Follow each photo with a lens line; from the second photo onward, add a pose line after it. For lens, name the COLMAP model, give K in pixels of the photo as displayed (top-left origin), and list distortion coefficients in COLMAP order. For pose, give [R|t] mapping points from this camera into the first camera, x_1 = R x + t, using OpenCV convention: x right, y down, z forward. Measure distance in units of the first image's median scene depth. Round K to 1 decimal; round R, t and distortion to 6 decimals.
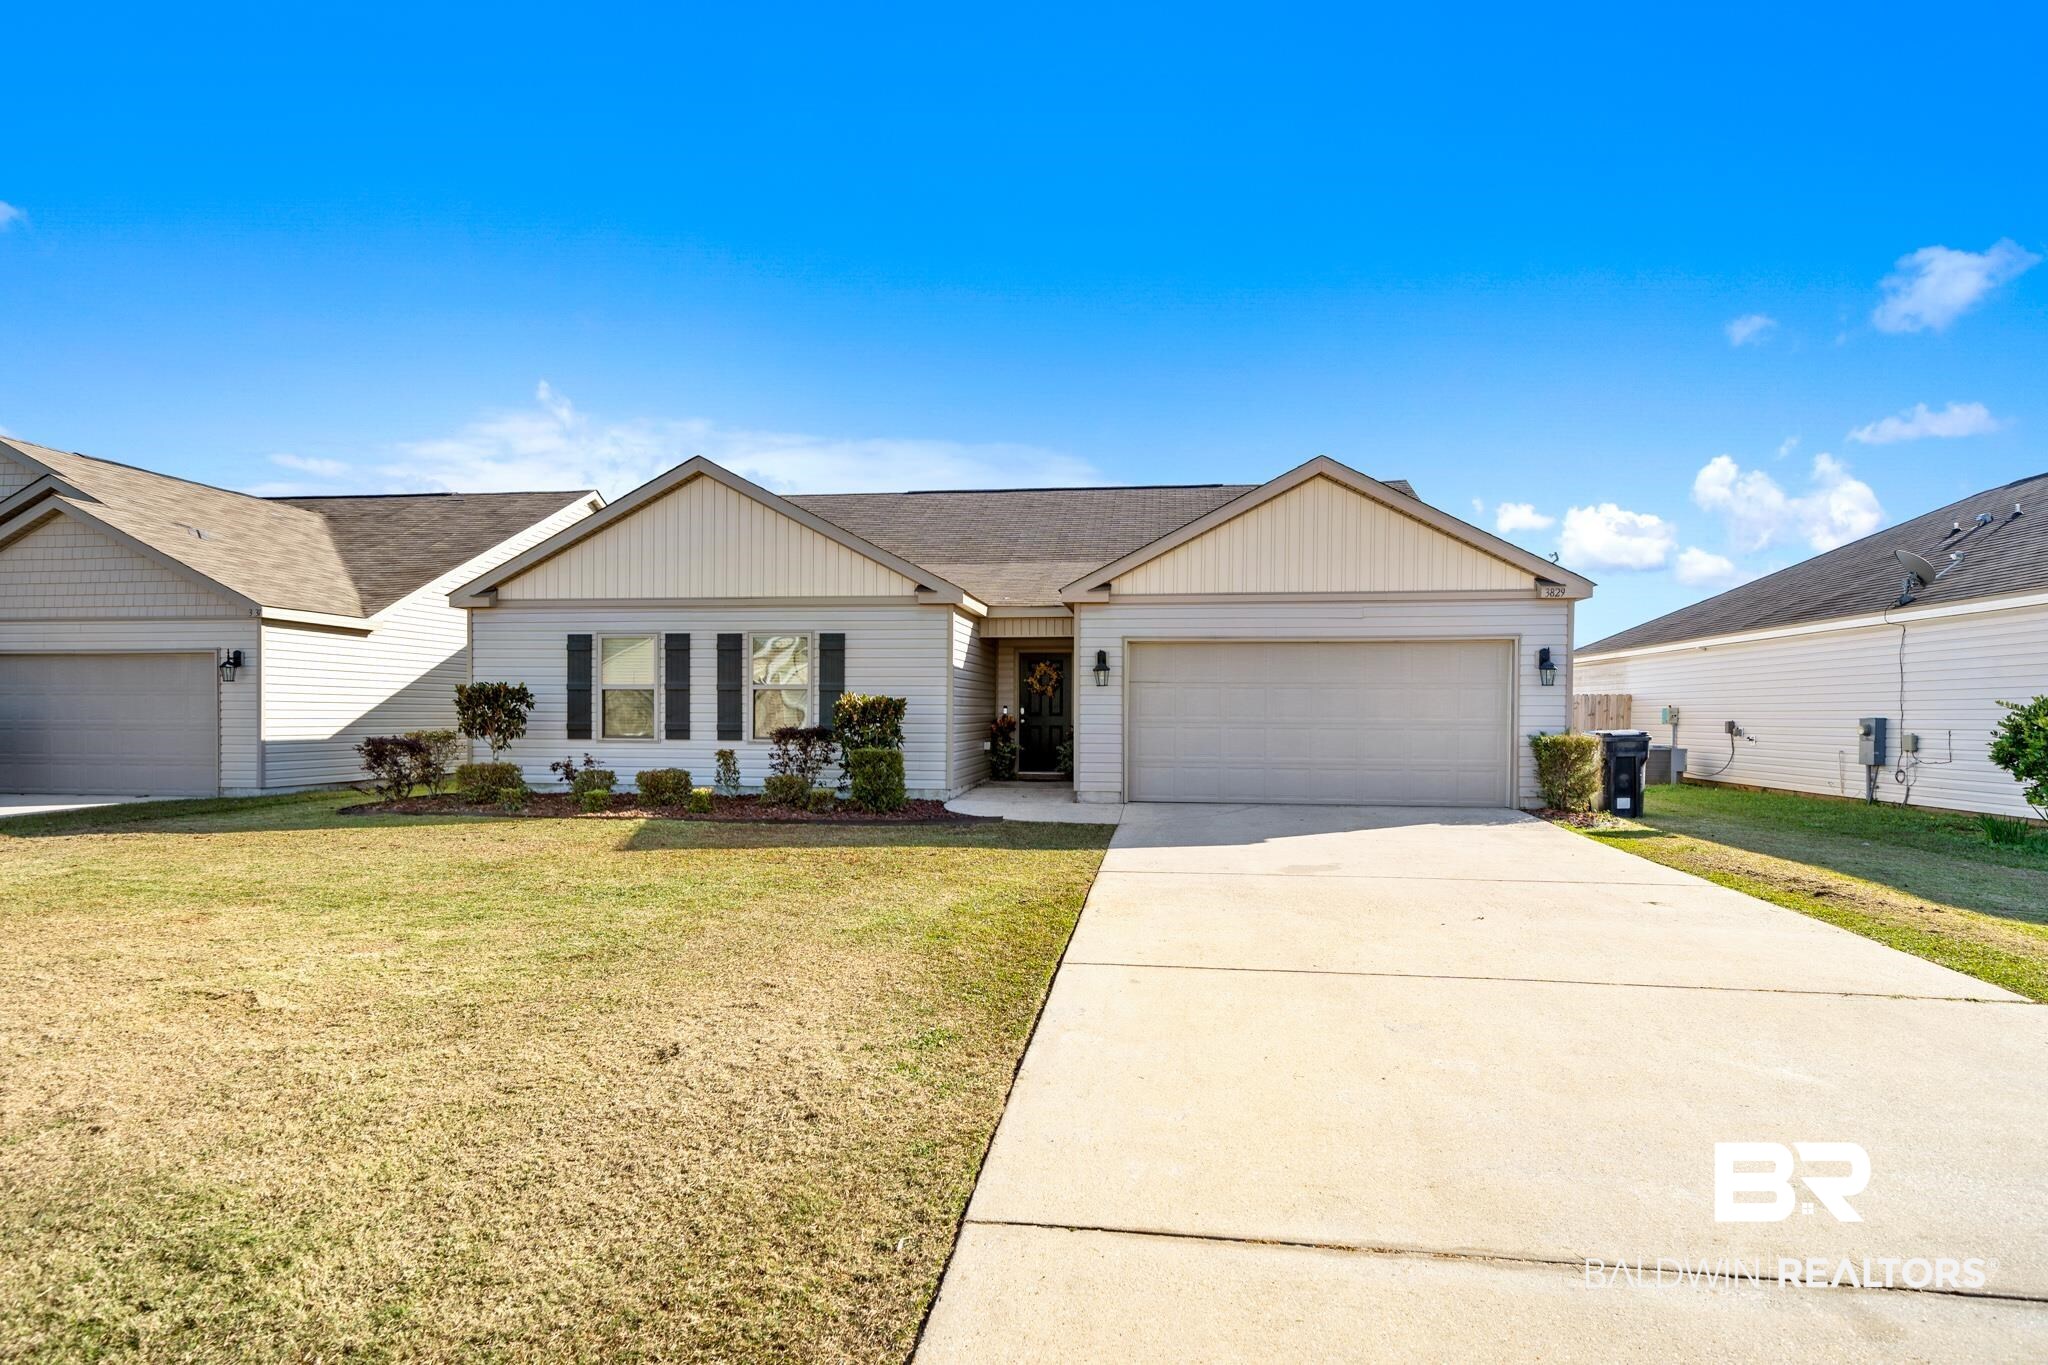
lens RADIAL K [[1084.7, 0, 1024.0], [0, 1084.7, 682.5], [0, 0, 1]] dist [-0.000018, 0.000341]
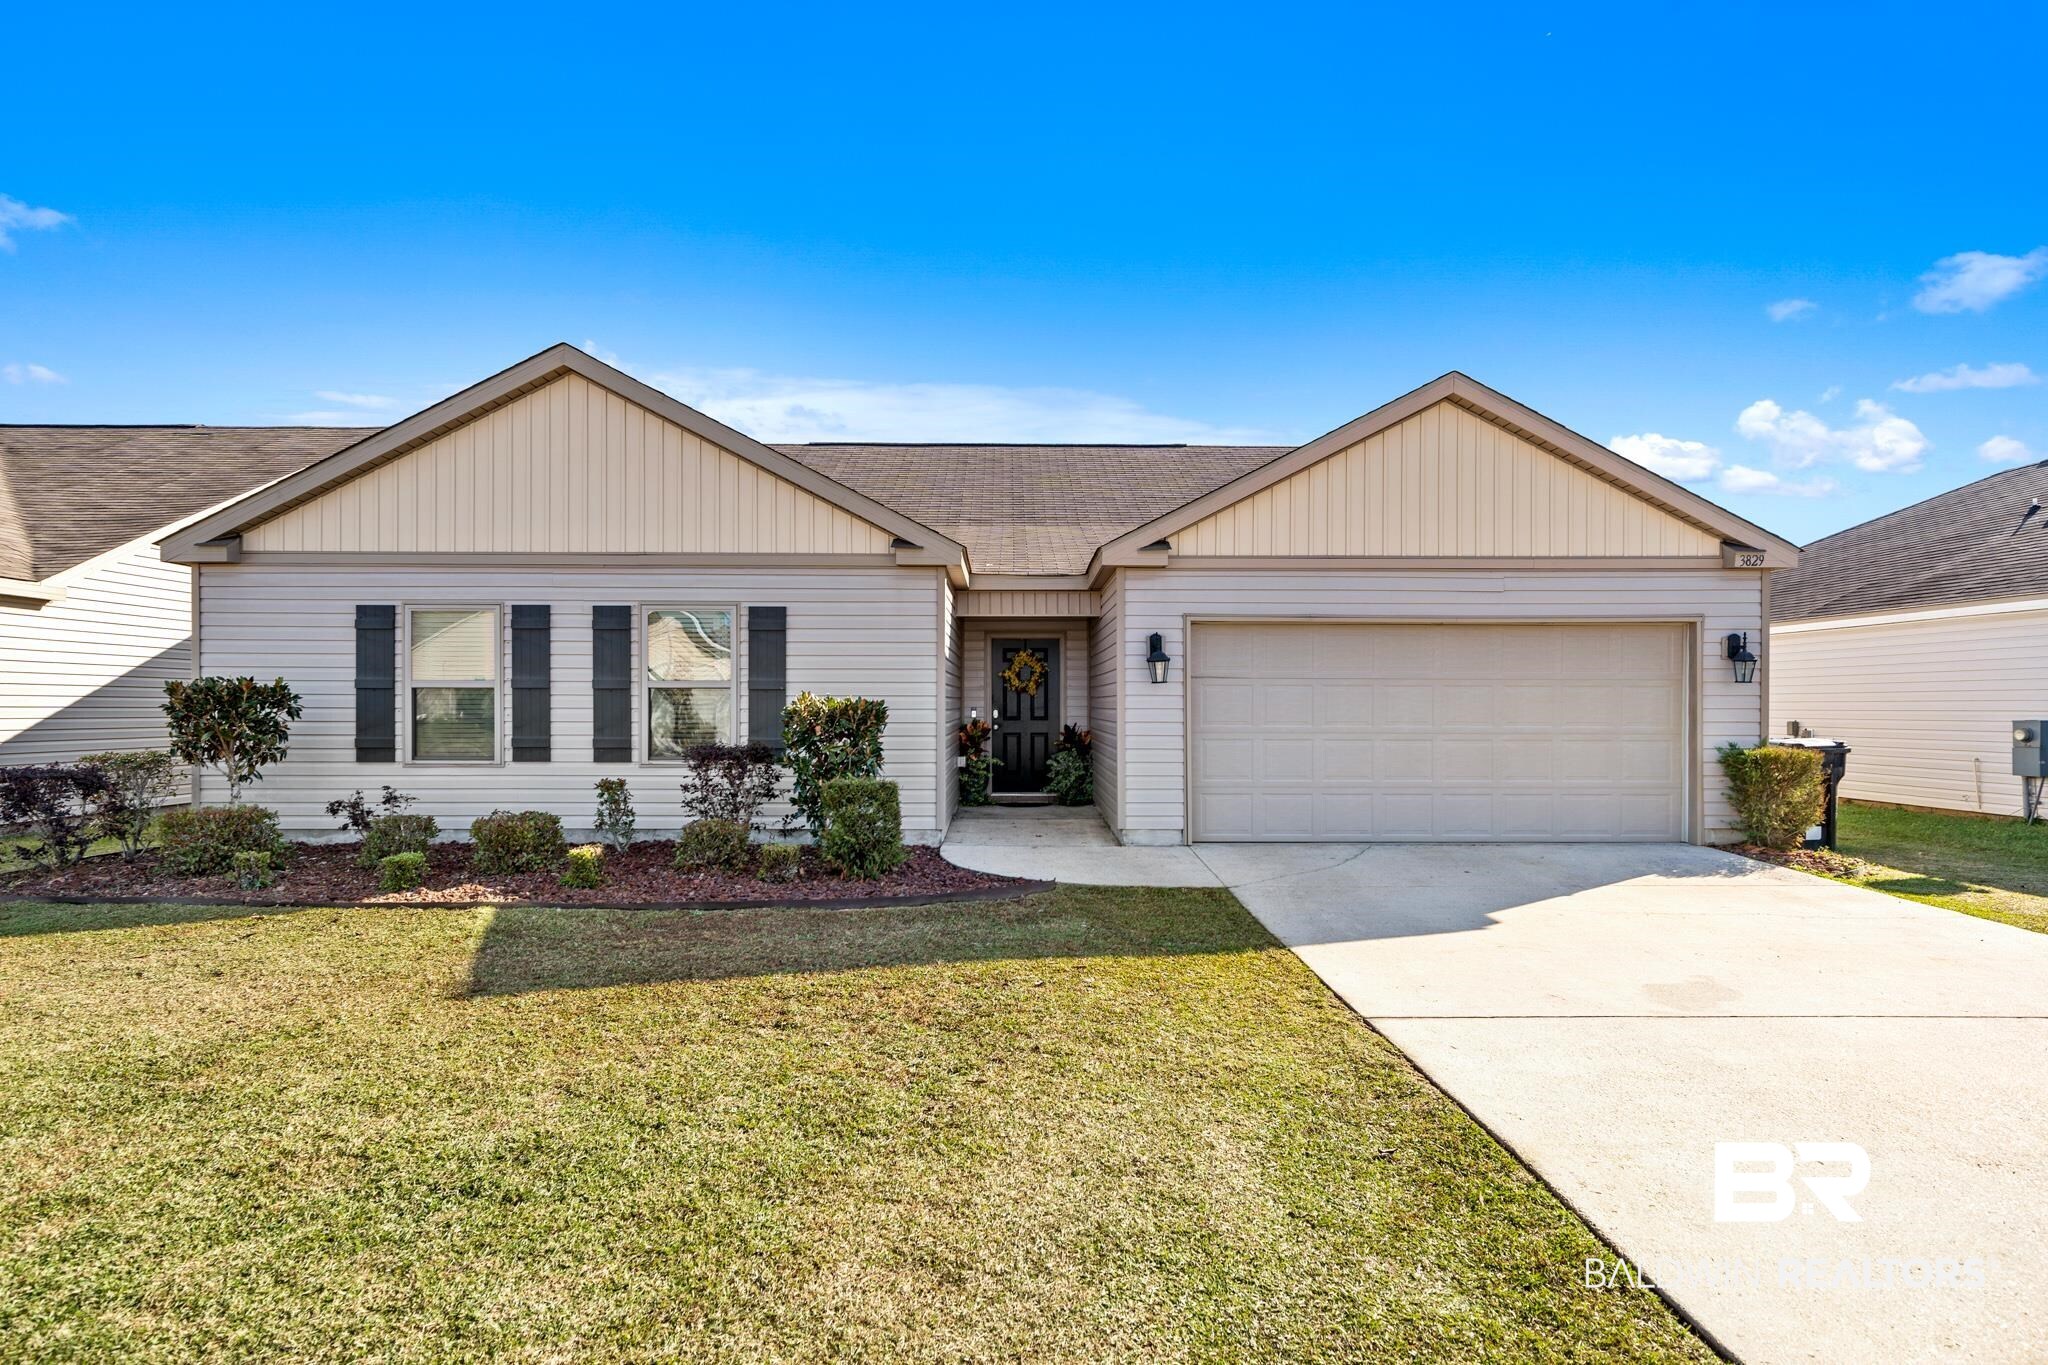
lens RADIAL K [[1084.7, 0, 1024.0], [0, 1084.7, 682.5], [0, 0, 1]] dist [-0.000018, 0.000341]
pose [[0.989322, -0.000209, 0.145749, -0.116886], [-0.000881, 0.999972, 0.007414, -0.002168], [-0.145747, -0.007463, 0.989294, 0.292830]]
